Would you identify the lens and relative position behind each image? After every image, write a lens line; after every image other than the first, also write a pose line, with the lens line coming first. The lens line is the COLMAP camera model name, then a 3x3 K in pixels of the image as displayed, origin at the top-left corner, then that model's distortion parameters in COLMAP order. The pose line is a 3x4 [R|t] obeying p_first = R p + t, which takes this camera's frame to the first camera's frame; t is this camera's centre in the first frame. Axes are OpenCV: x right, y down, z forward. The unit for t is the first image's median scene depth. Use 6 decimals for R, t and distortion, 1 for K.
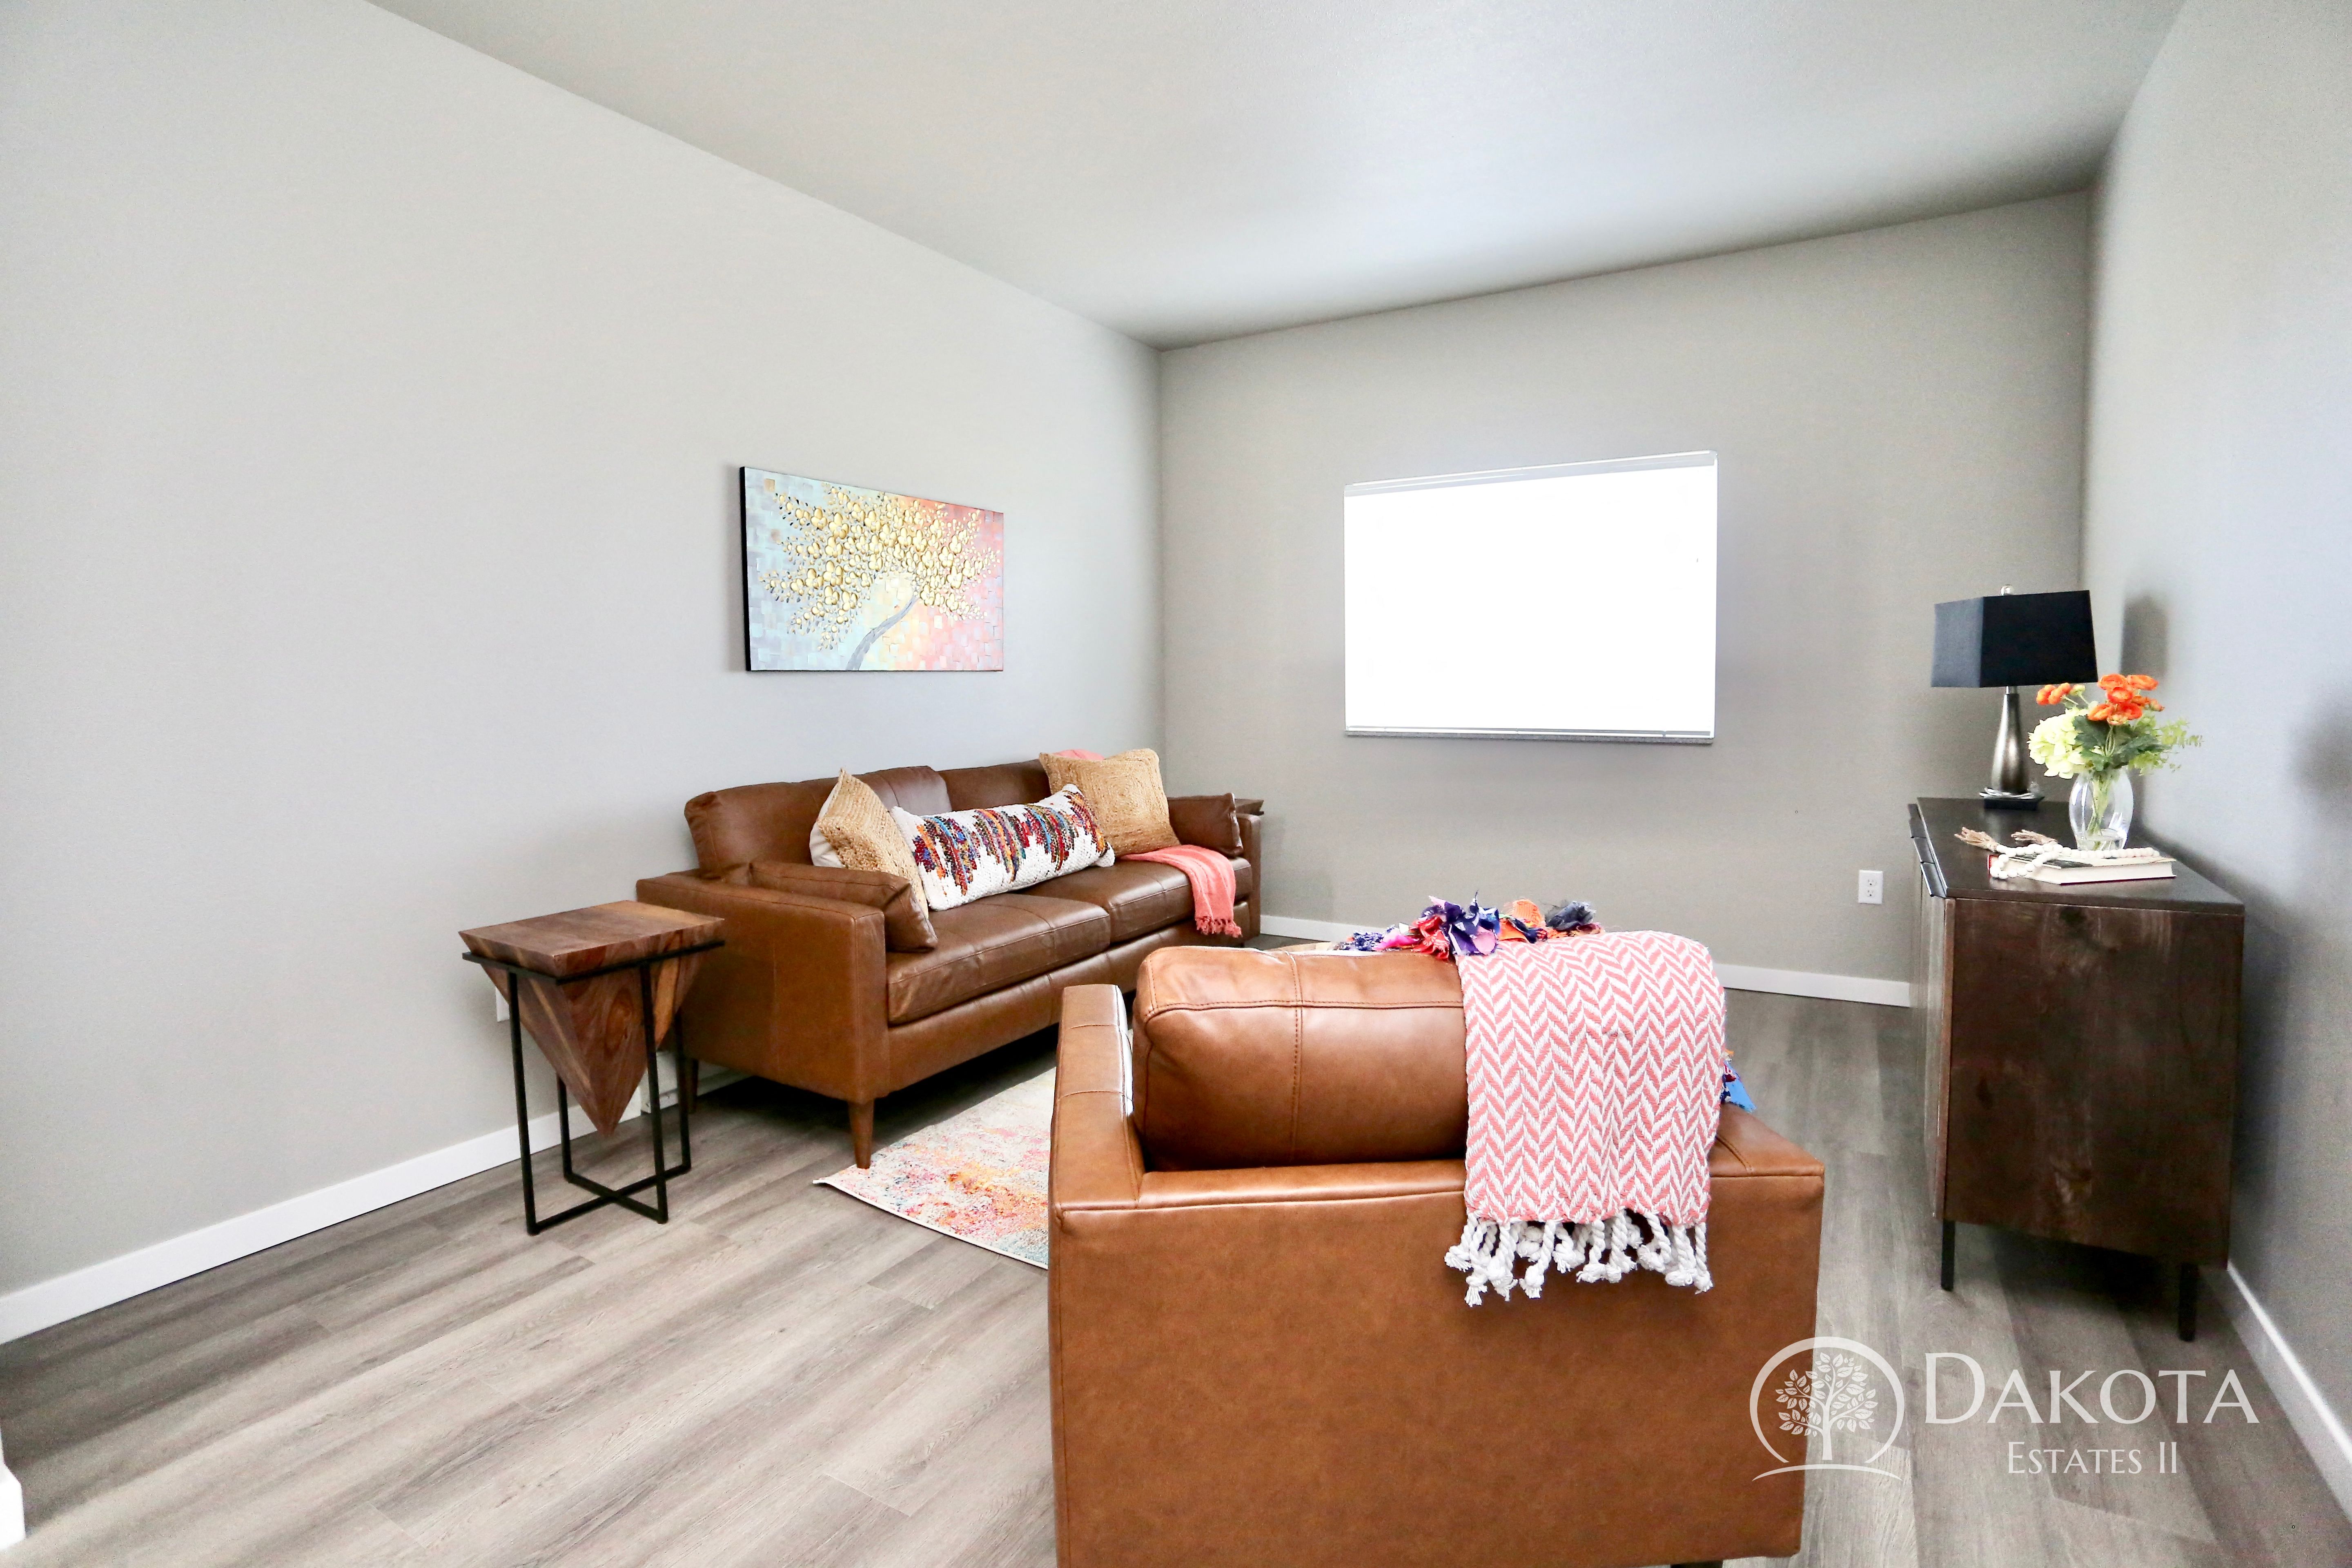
lens RADIAL K [[1155.4, 0, 1237.5], [0, 1155.4, 784.6], [0, 0, 1]] dist [-0.077608, 0.063562]
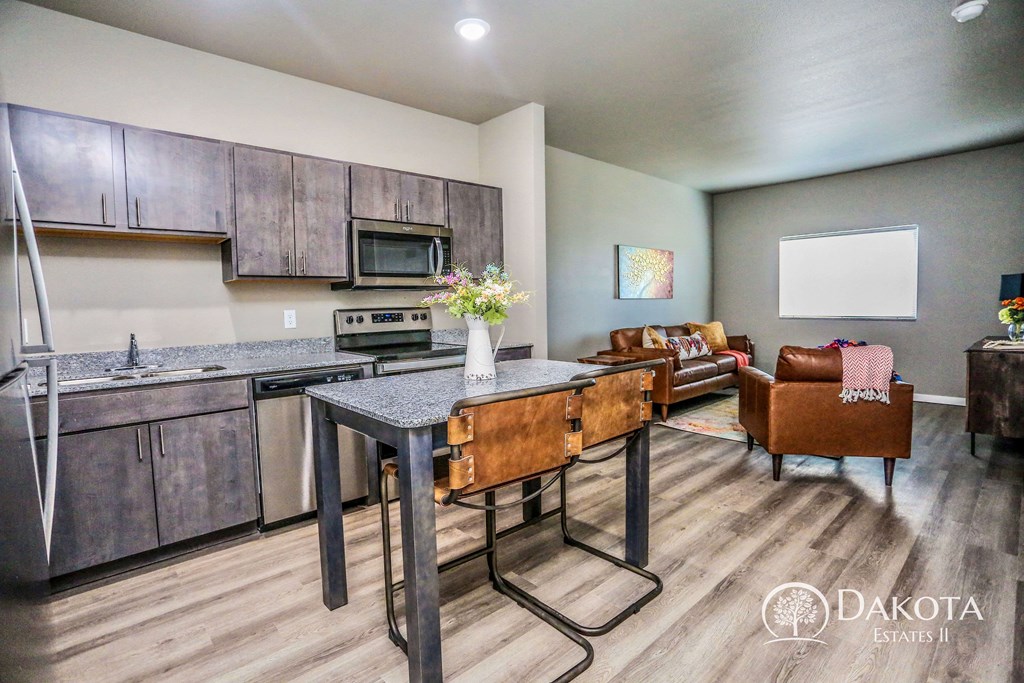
lens RADIAL K [[503.0, 0, 538.8], [0, 503.0, 341.8], [0, 0, 1]] dist [-0.077608, 0.063562]
pose [[0.957257, 0.017071, -0.288734, -0.218057], [-0.019981, 0.999775, -0.007133, 0.065523], [0.288547, 0.012598, 0.957383, -0.724073]]
